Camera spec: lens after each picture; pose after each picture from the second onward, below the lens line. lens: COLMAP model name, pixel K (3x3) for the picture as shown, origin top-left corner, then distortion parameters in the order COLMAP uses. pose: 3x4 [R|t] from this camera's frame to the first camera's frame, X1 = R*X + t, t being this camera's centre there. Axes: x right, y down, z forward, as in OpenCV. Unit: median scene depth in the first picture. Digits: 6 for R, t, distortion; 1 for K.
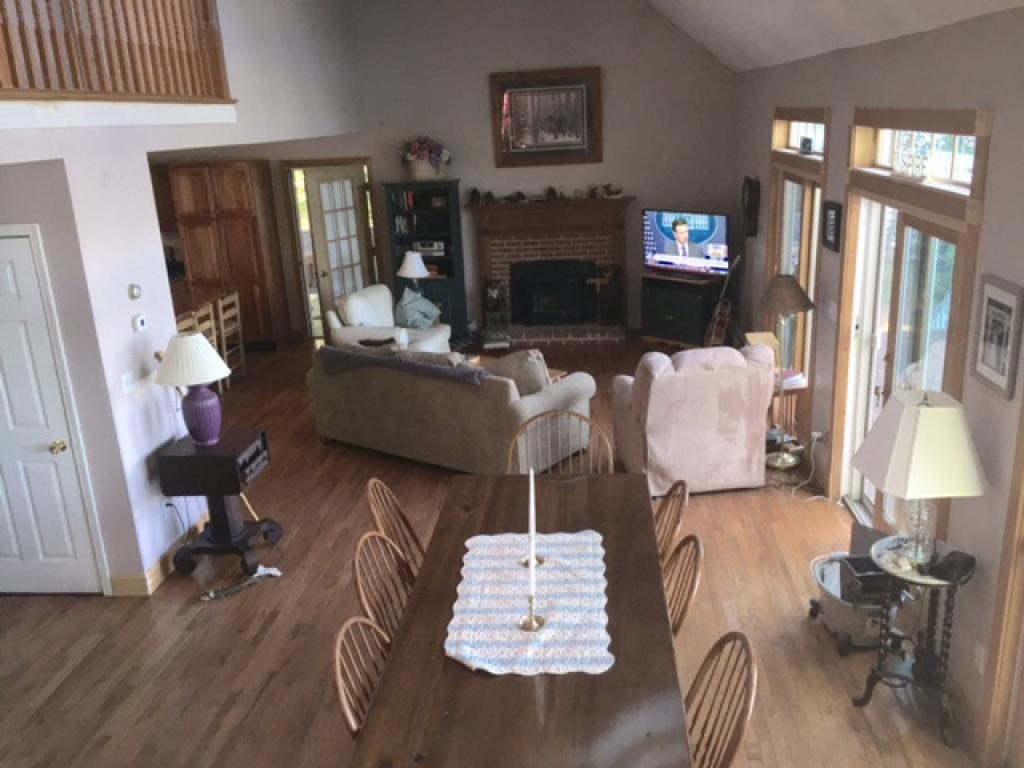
lens RADIAL K [[882.5, 0, 510.7], [0, 882.5, 386.5], [0, 0, 1]] dist [0.071446, -0.097821]
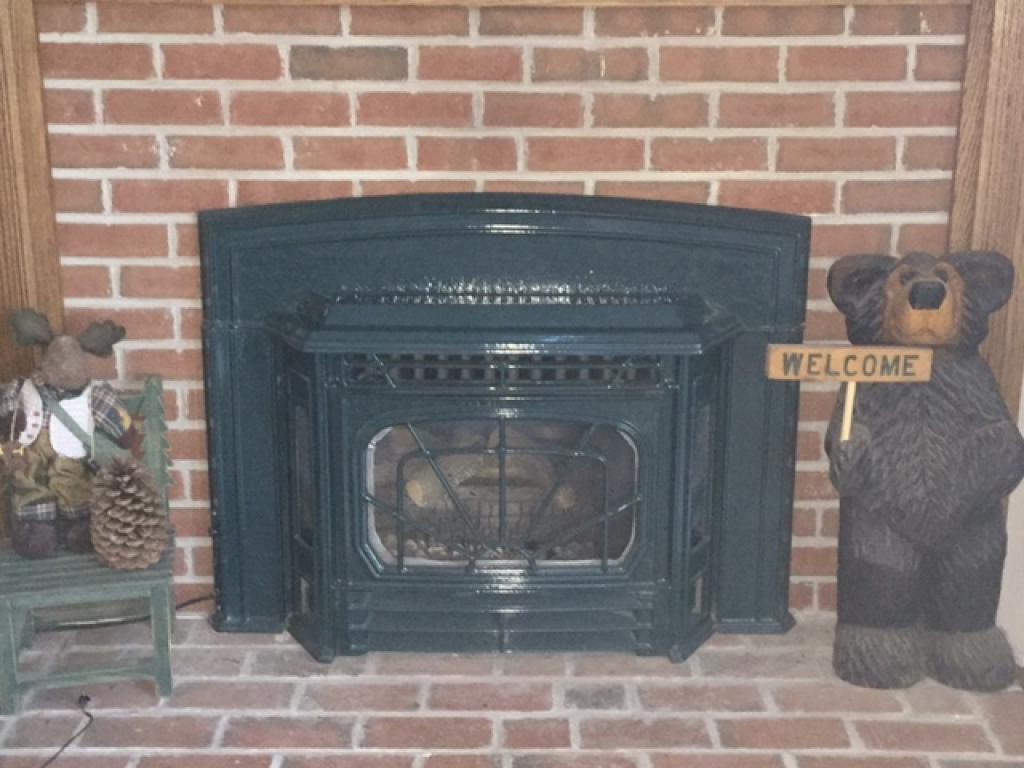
lens RADIAL K [[1457.2, 0, 517.4], [0, 1457.2, 385.9], [0, 0, 1]] dist [0.052489, 0.000000]
pose [[0.993886, 0.023760, 0.107827, 0.025919], [-0.023648, 0.999718, -0.002316, -0.116441], [-0.107852, -0.000248, 0.994167, 0.801310]]
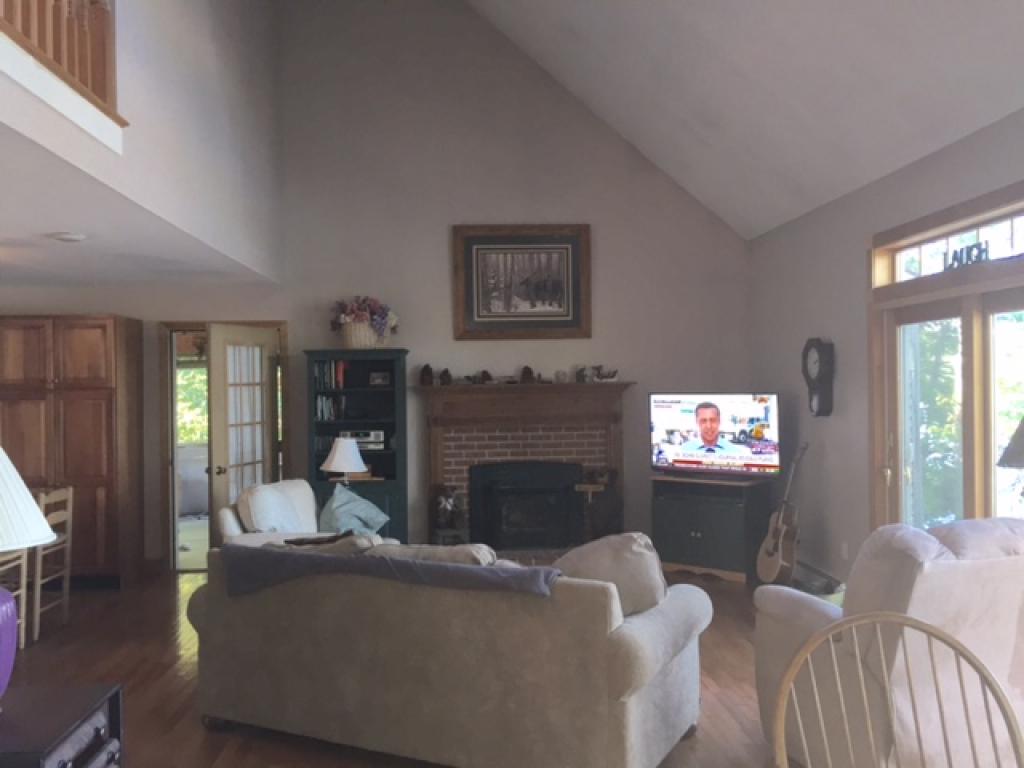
lens RADIAL K [[882.5, 0, 513.0], [0, 882.5, 377.5], [0, 0, 1]] dist [0.071446, -0.097821]
pose [[0.986413, 0.036969, 0.160068, -0.089988], [0.014801, 0.950388, -0.310715, 0.023761], [-0.163613, 0.308863, 0.936928, 0.286122]]
